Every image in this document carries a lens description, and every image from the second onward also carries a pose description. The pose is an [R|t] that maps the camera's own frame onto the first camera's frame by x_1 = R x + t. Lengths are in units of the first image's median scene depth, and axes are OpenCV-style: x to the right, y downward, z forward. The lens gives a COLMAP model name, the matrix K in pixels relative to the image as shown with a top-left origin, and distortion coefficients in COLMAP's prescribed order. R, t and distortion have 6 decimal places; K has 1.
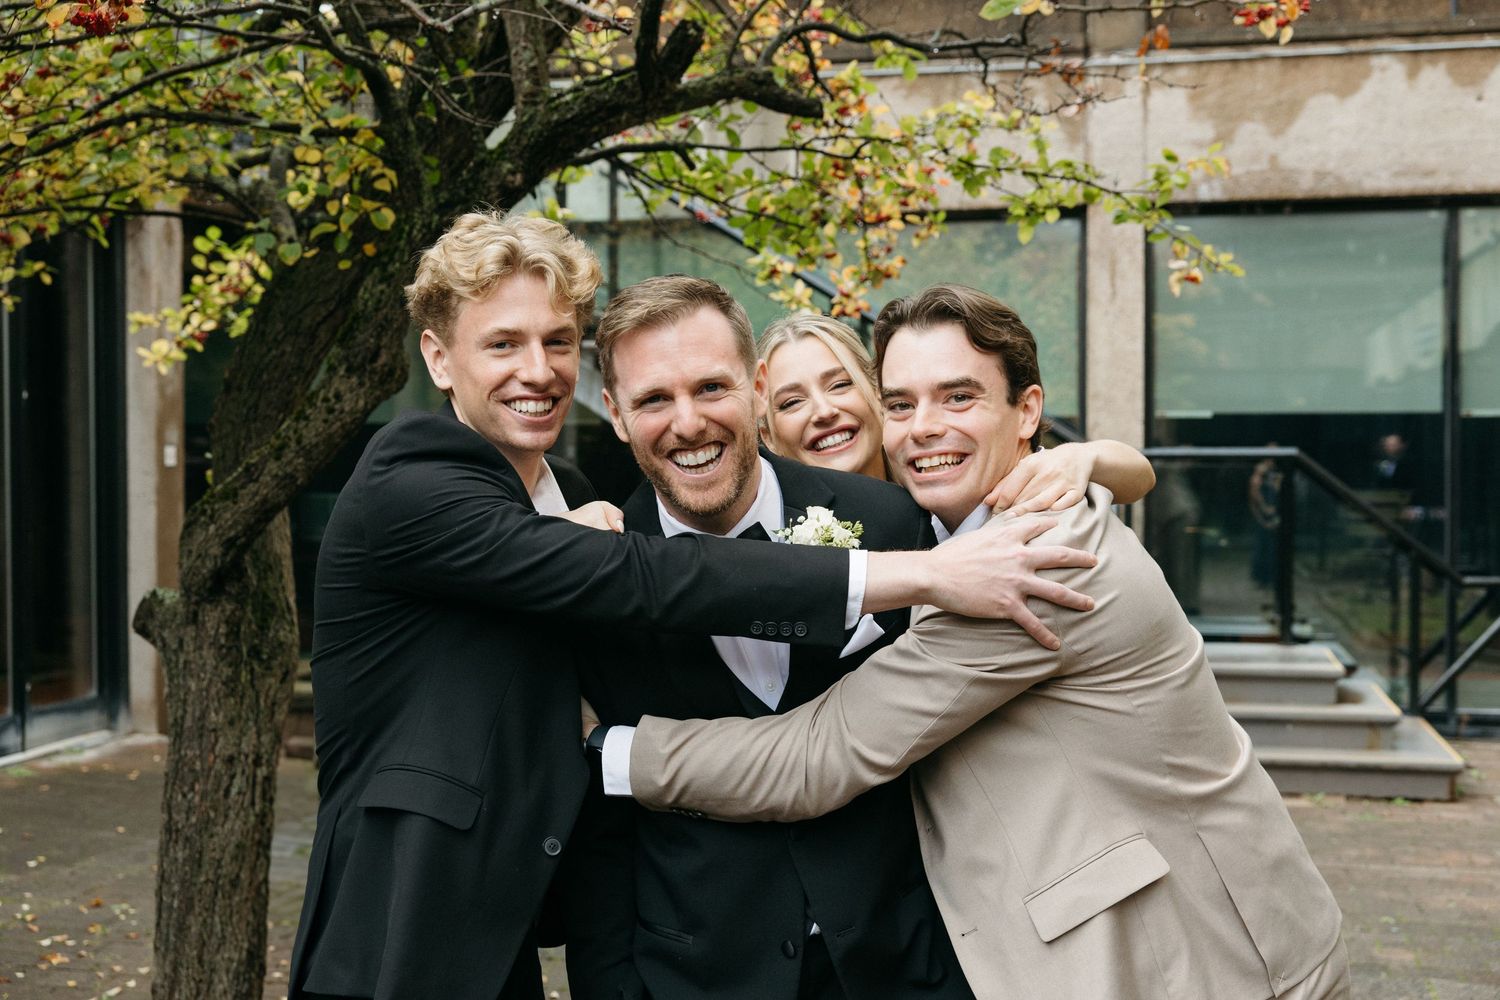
lens RADIAL K [[1974.4, 0, 747.8], [0, 1974.4, 501.0], [0, 0, 1]] dist [0.014880, 0.000000]
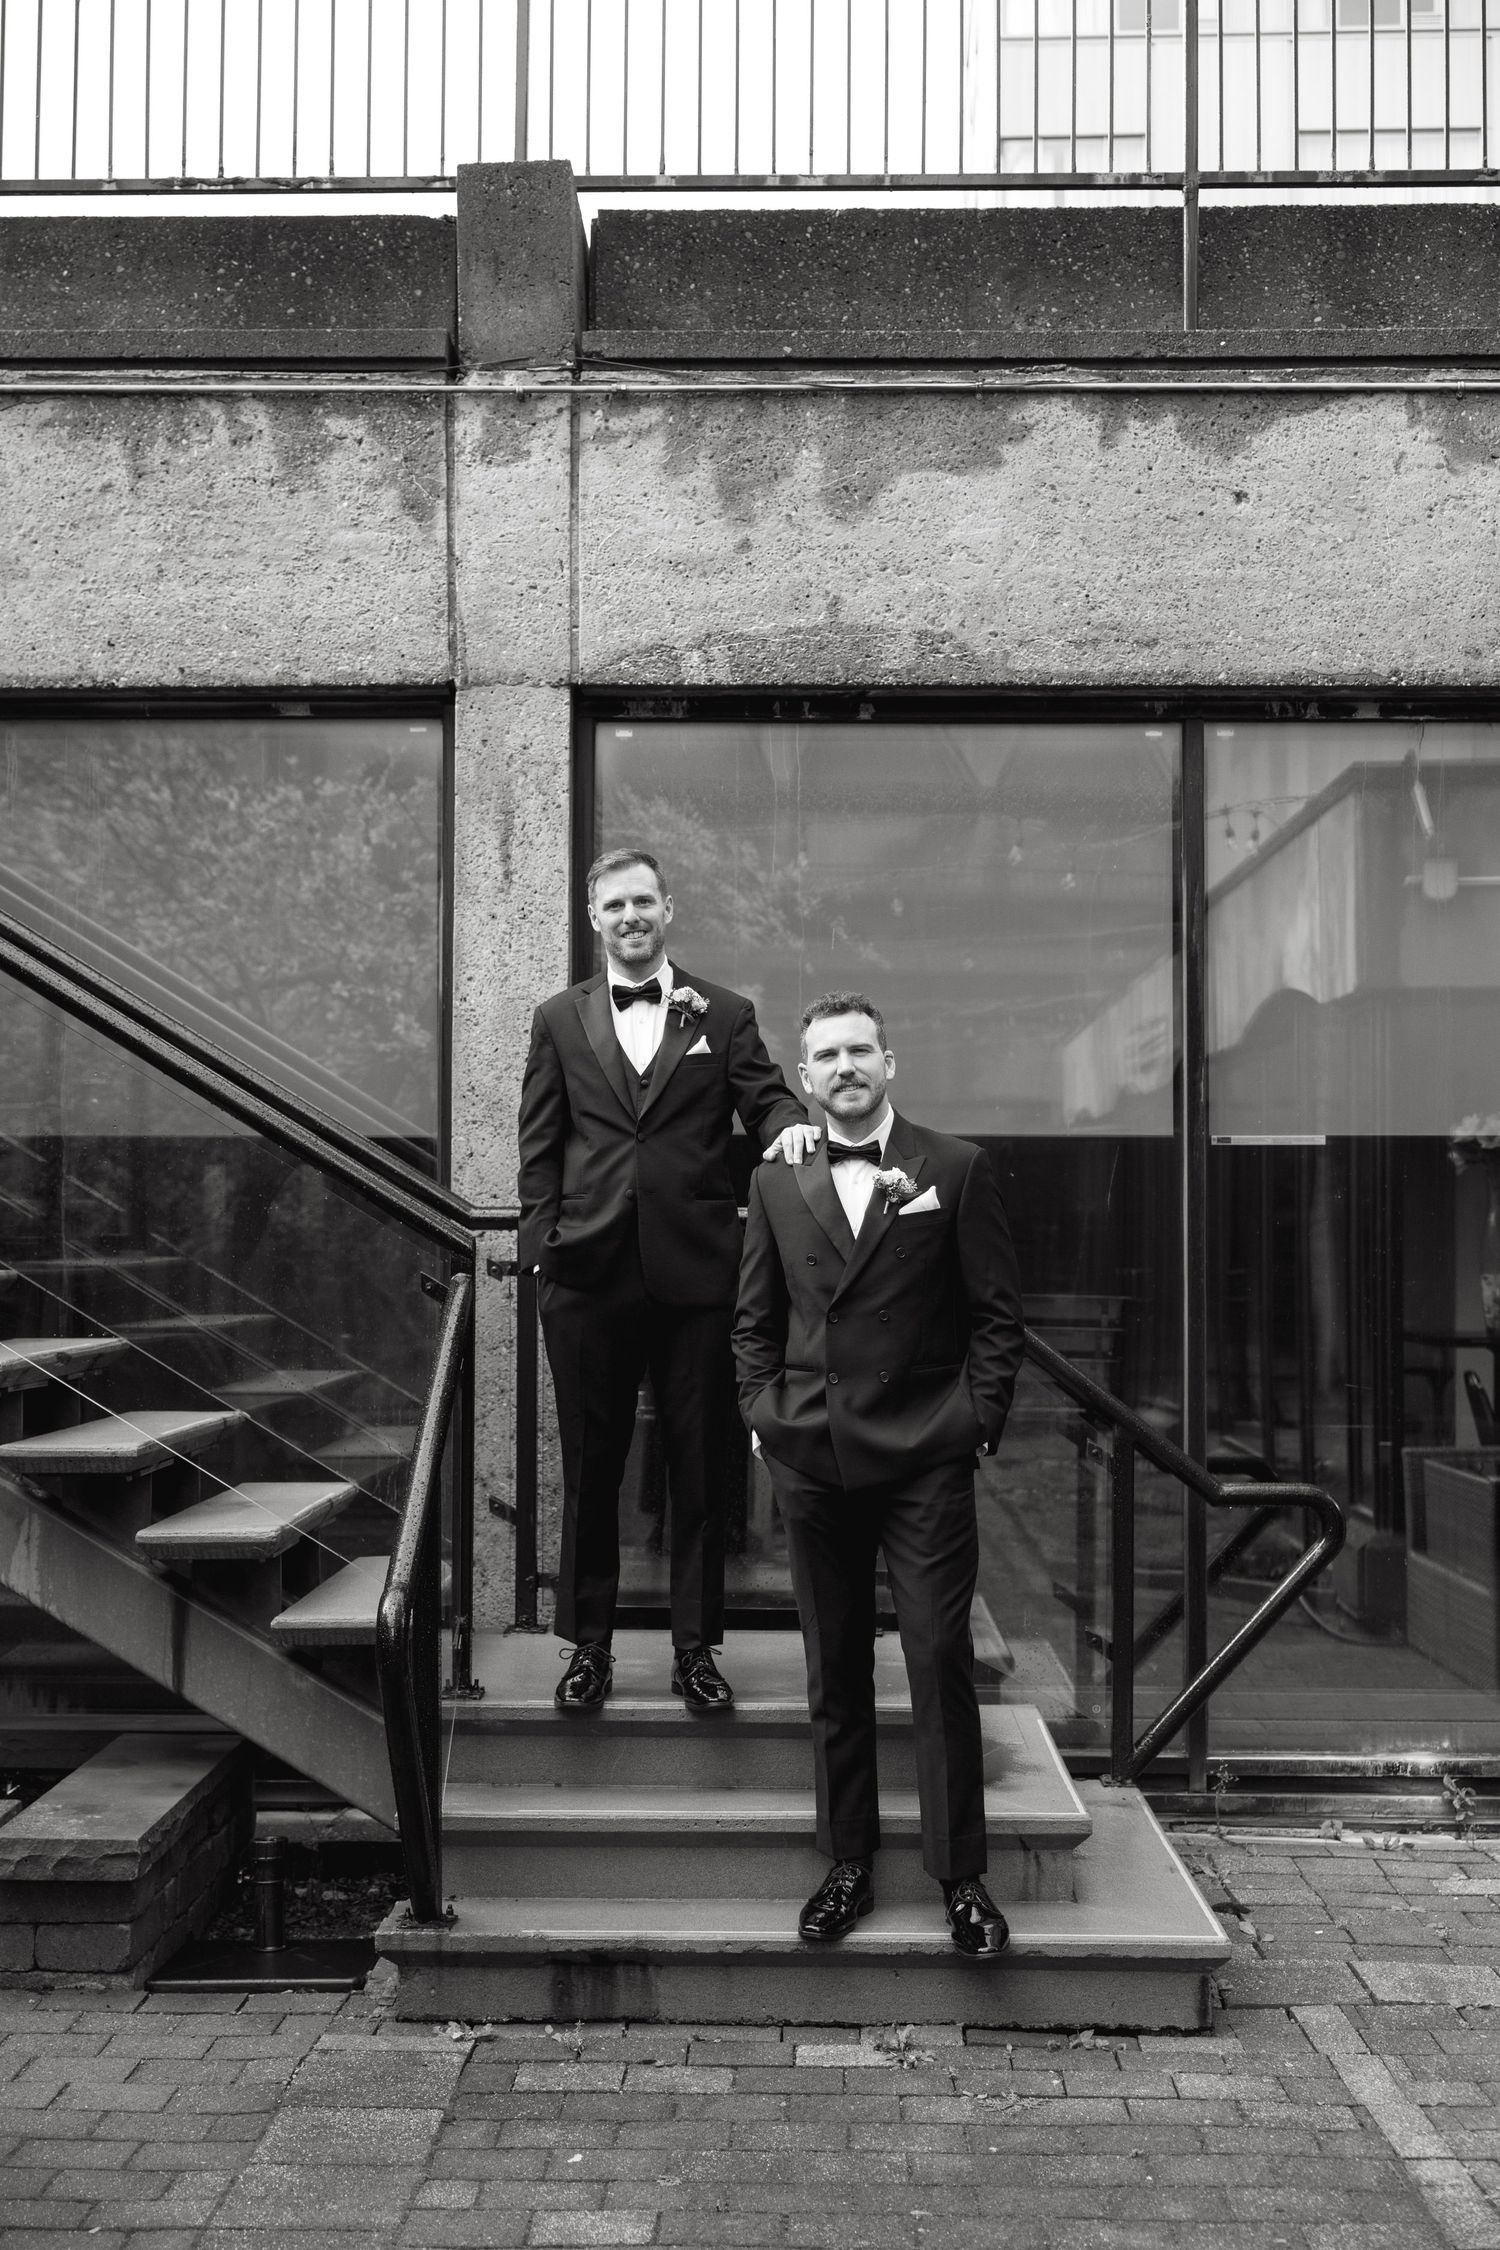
lens RADIAL K [[2817.3, 0, 757.5], [0, 2817.3, 1117.4], [0, 0, 1]] dist [-0.000818, 0.000000]
pose [[0.981683, 0.013792, 0.190020, 0.231758], [-0.001642, 0.997952, -0.063946, -0.009131], [-0.190513, 0.062462, 0.979695, 0.664151]]
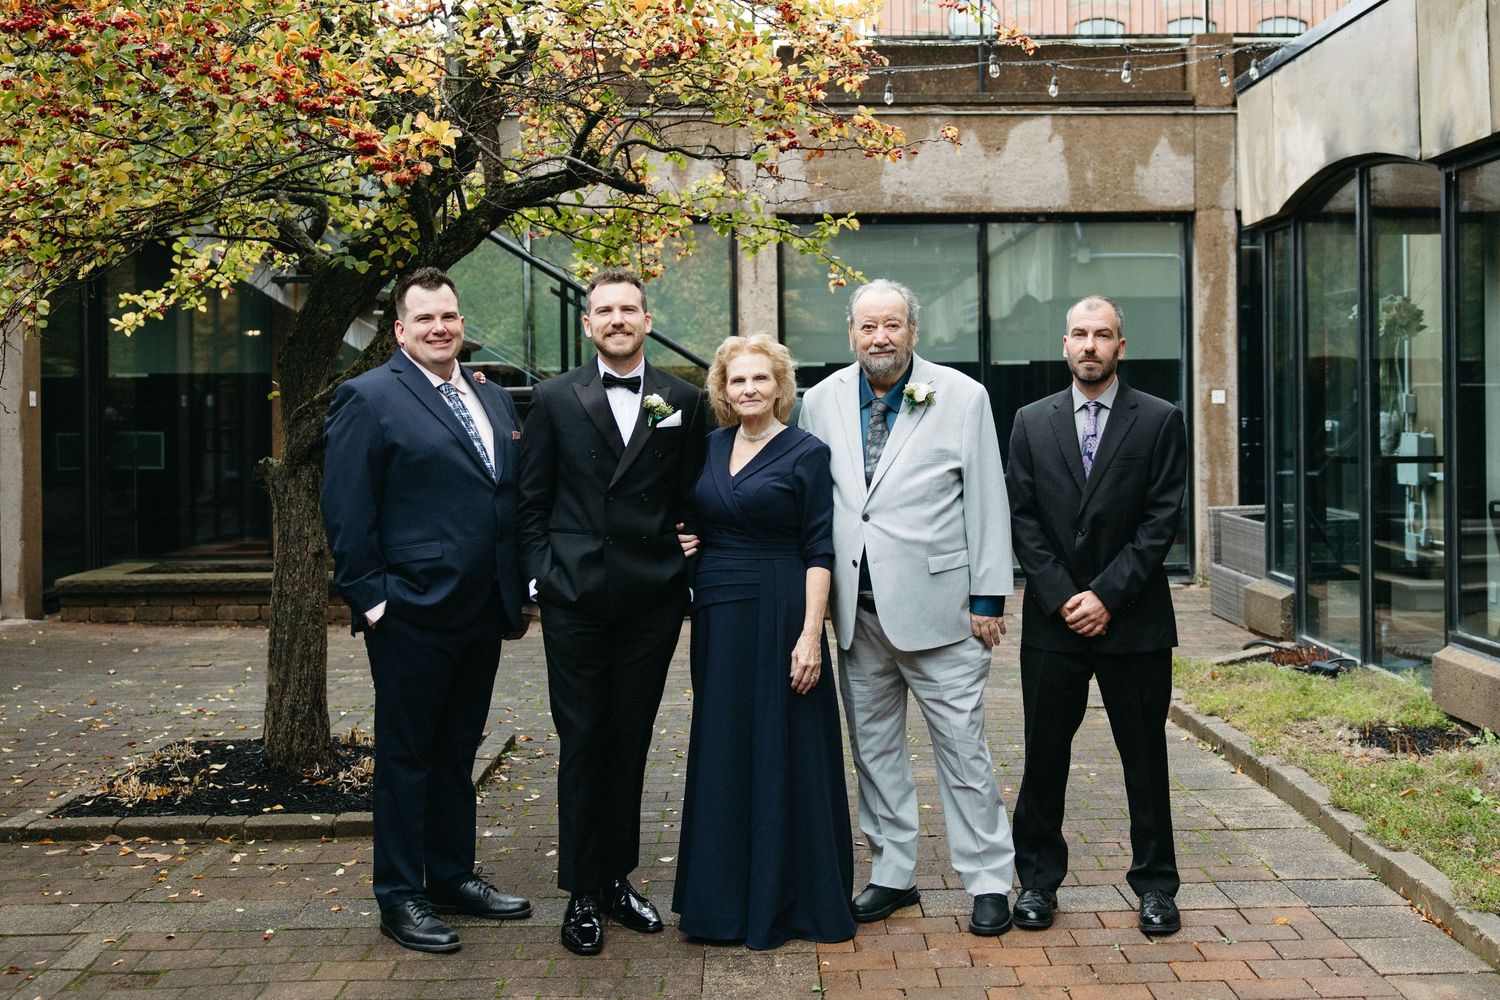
lens RADIAL K [[1795.8, 0, 816.1], [0, 1795.8, 385.7], [0, 0, 1]] dist [0.010811, 0.000000]
pose [[0.970900, -0.007349, 0.239373, -0.158893], [0.016248, 0.999247, -0.035226, 0.033774], [-0.238934, 0.038090, 0.970288, -0.491162]]
